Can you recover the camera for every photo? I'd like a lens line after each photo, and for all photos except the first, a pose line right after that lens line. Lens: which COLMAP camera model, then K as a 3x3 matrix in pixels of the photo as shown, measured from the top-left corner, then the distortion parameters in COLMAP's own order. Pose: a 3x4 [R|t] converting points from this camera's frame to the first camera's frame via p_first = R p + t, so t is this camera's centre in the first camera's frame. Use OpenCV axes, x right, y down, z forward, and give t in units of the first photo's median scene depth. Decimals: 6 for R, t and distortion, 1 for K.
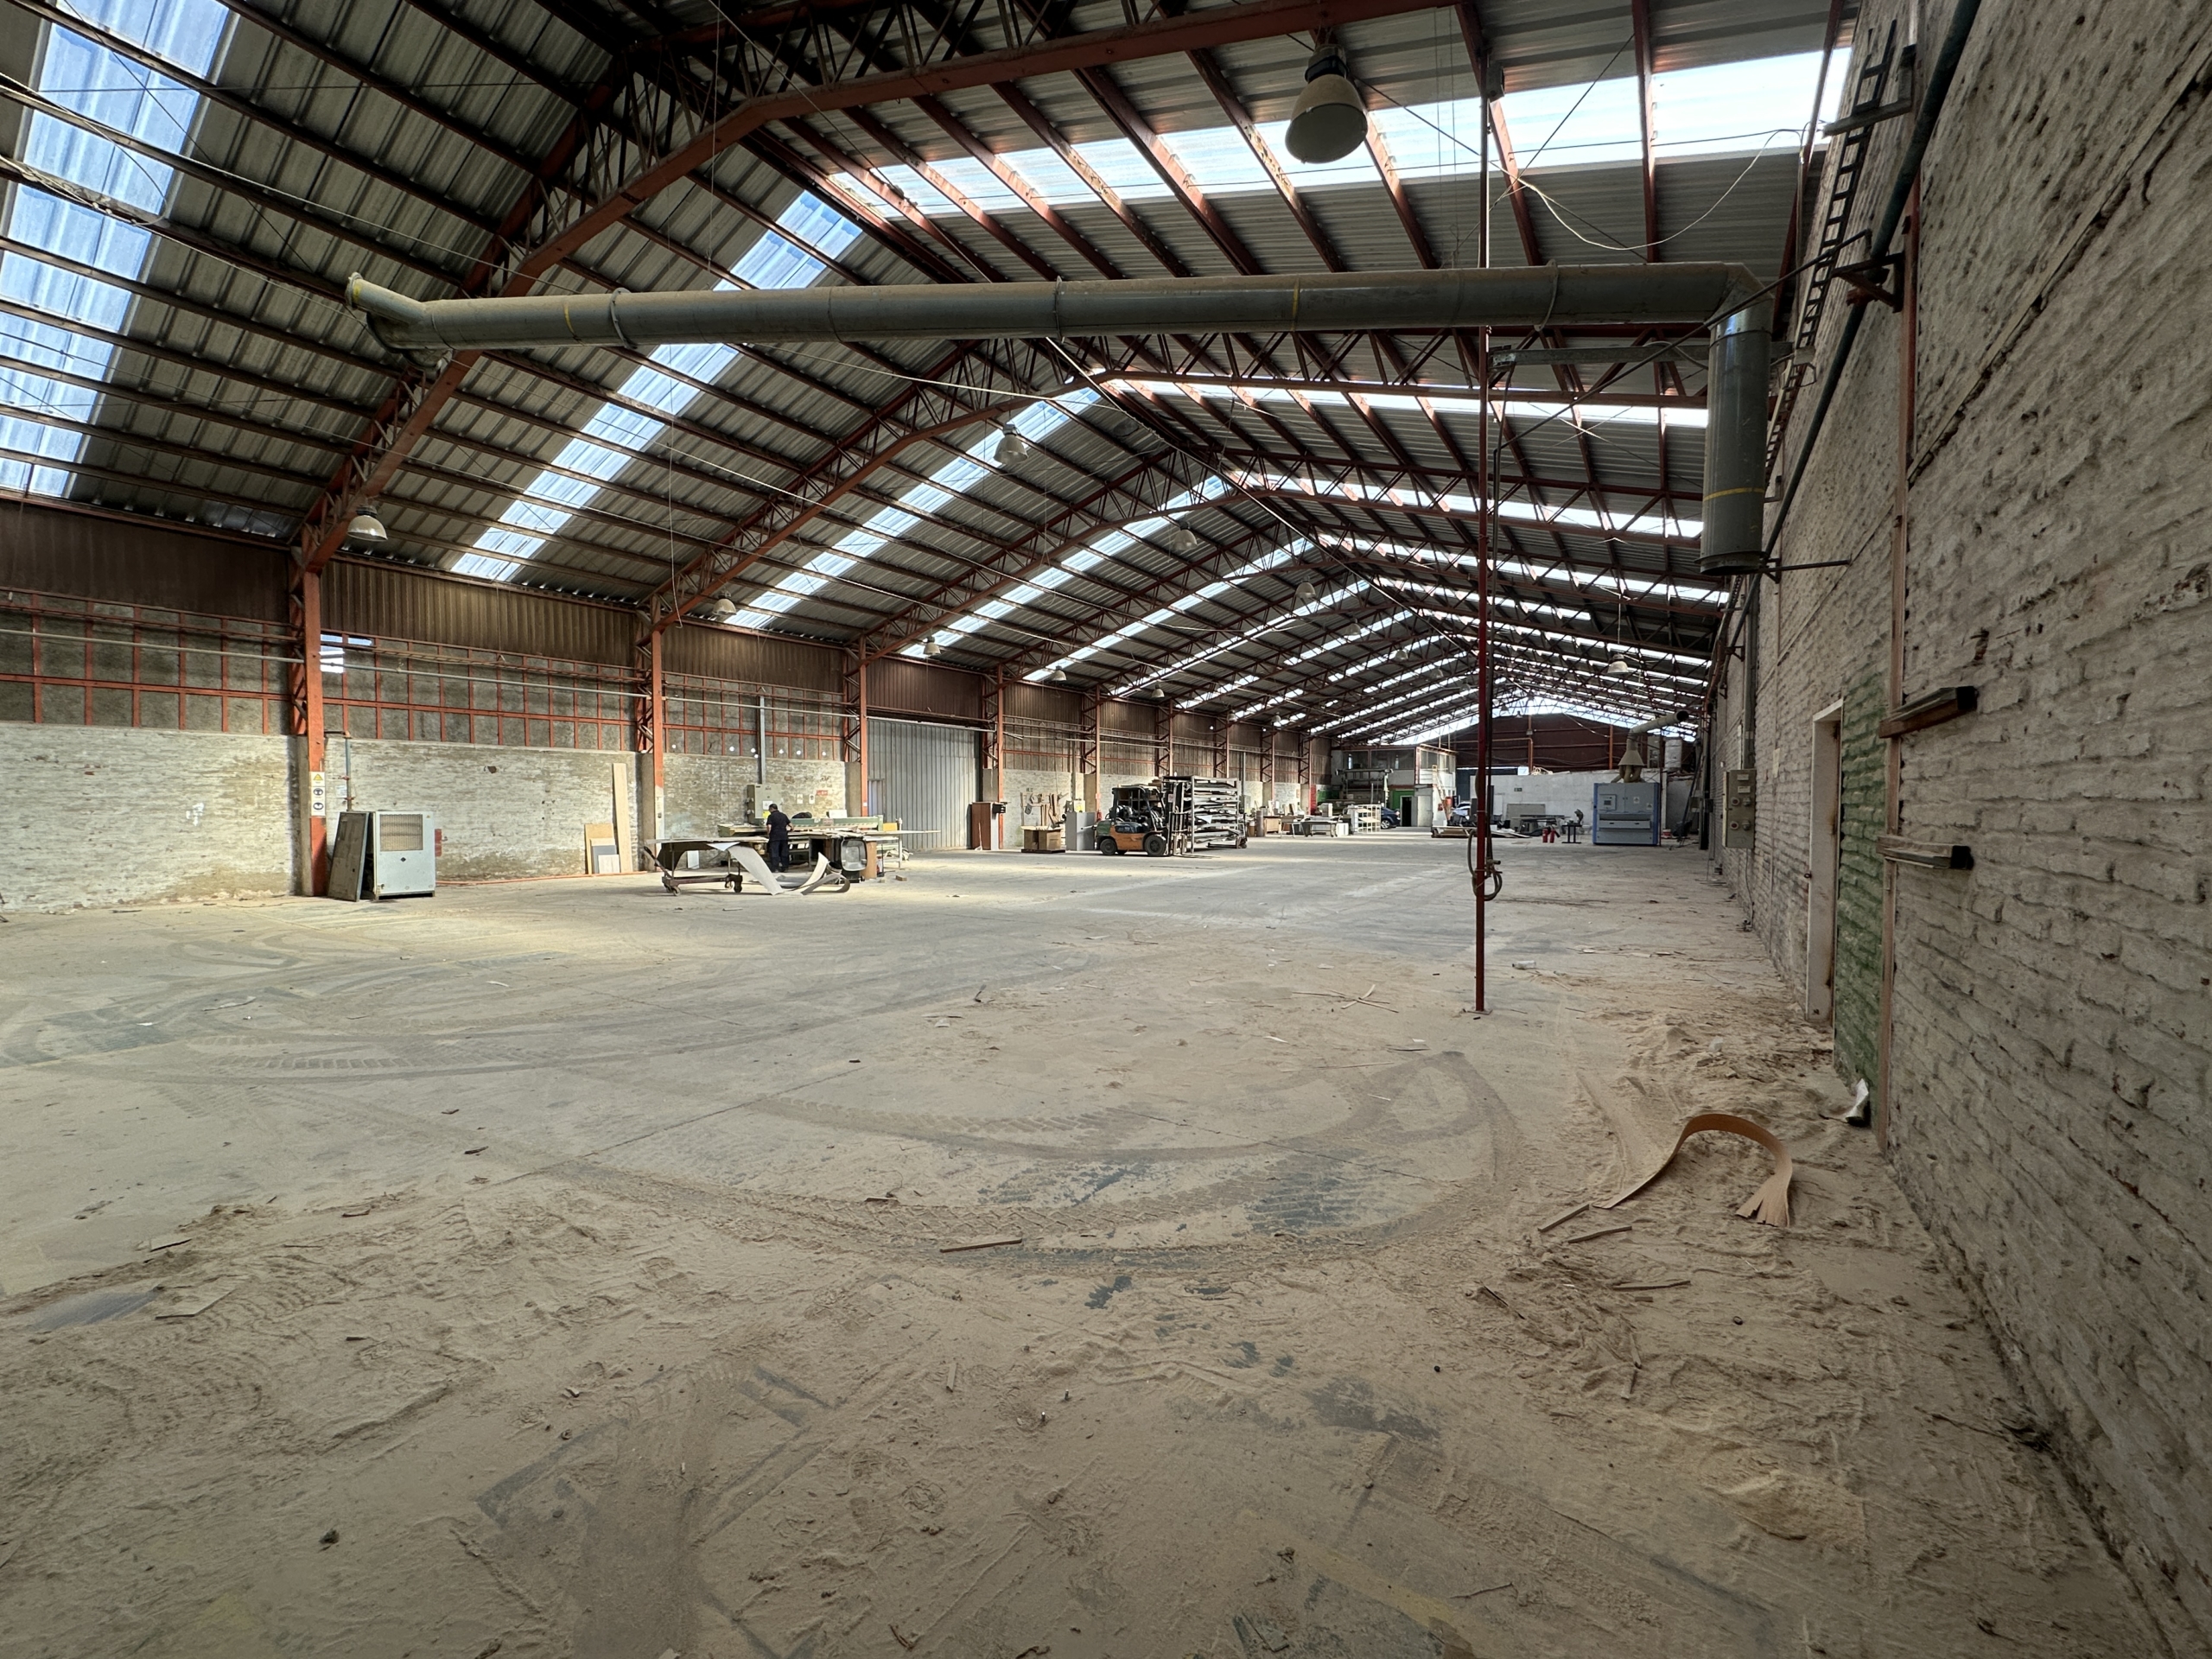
lens RADIAL K [[881.2, 0, 1100.5], [0, 881.2, 834.1], [0, 0, 1]] dist [-0.007209, 0.000556]
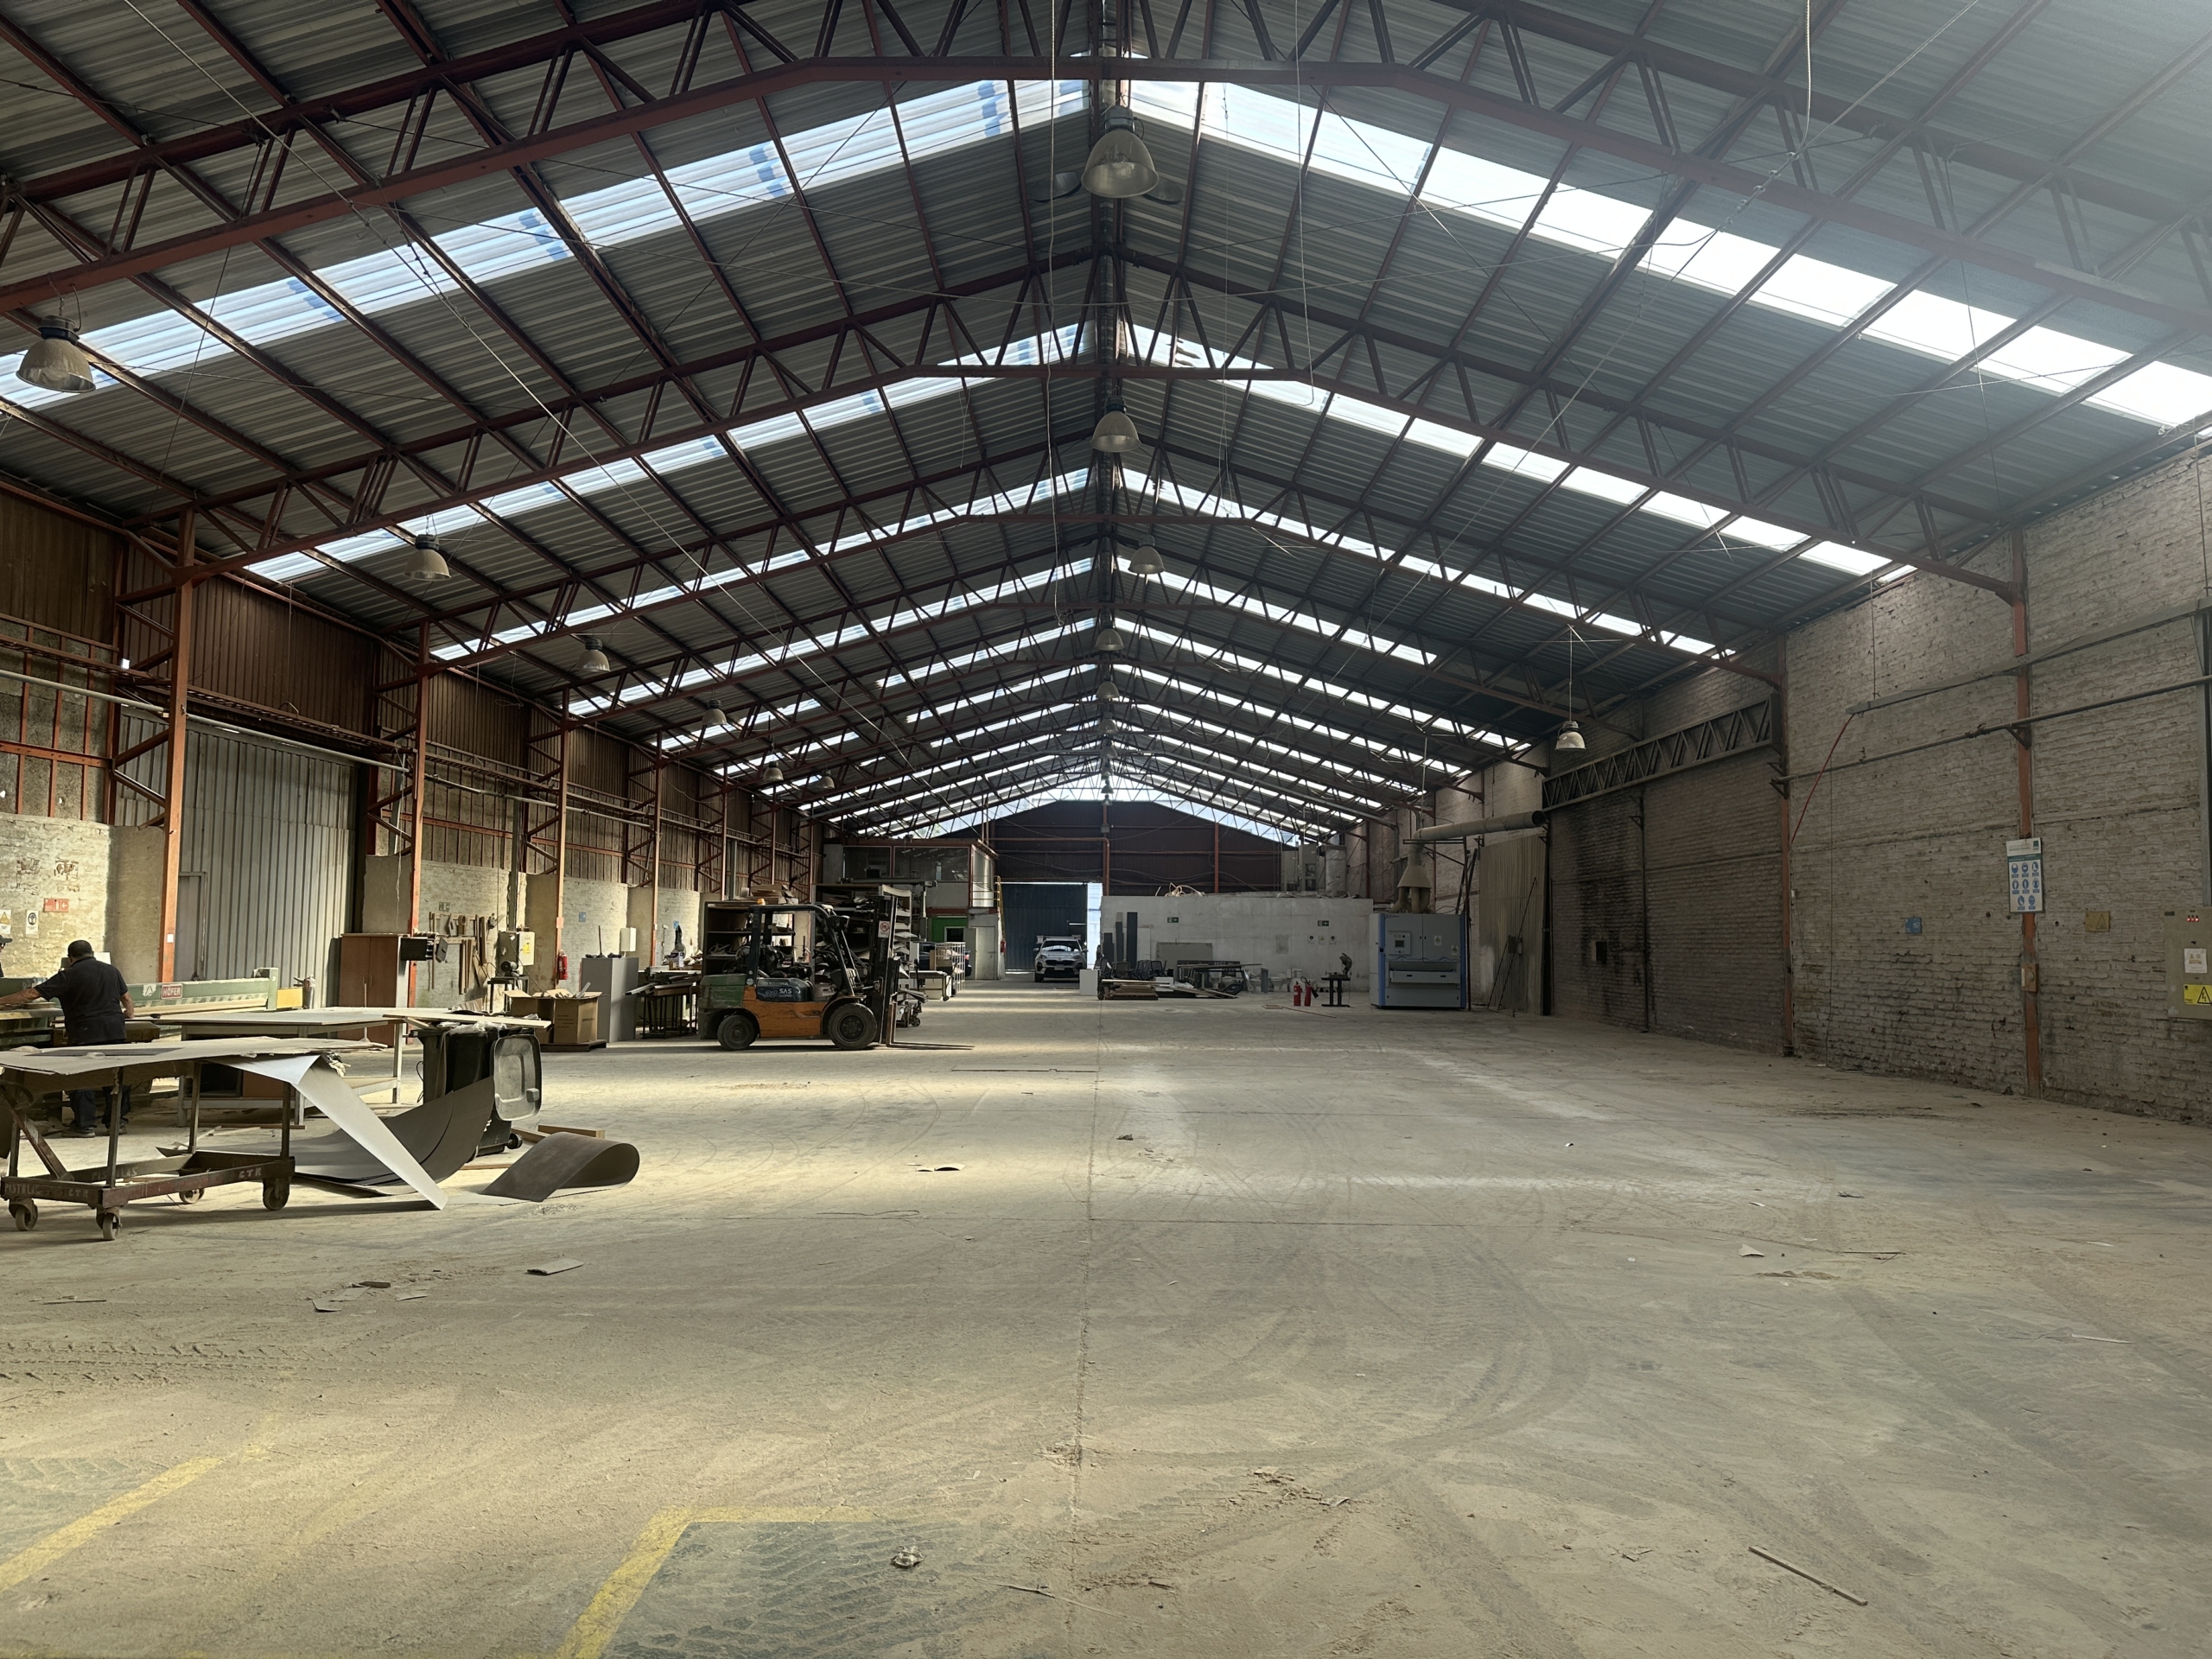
lens RADIAL K [[1537.1, 0, 1117.0], [0, 1537.1, 837.1], [0, 0, 1]] dist [0.048118, -0.064621]
pose [[0.828468, 0.045500, 0.558185, -0.316055], [0.009700, 0.995379, -0.095535, -0.009588], [-0.559953, 0.084562, 0.824198, 0.220293]]
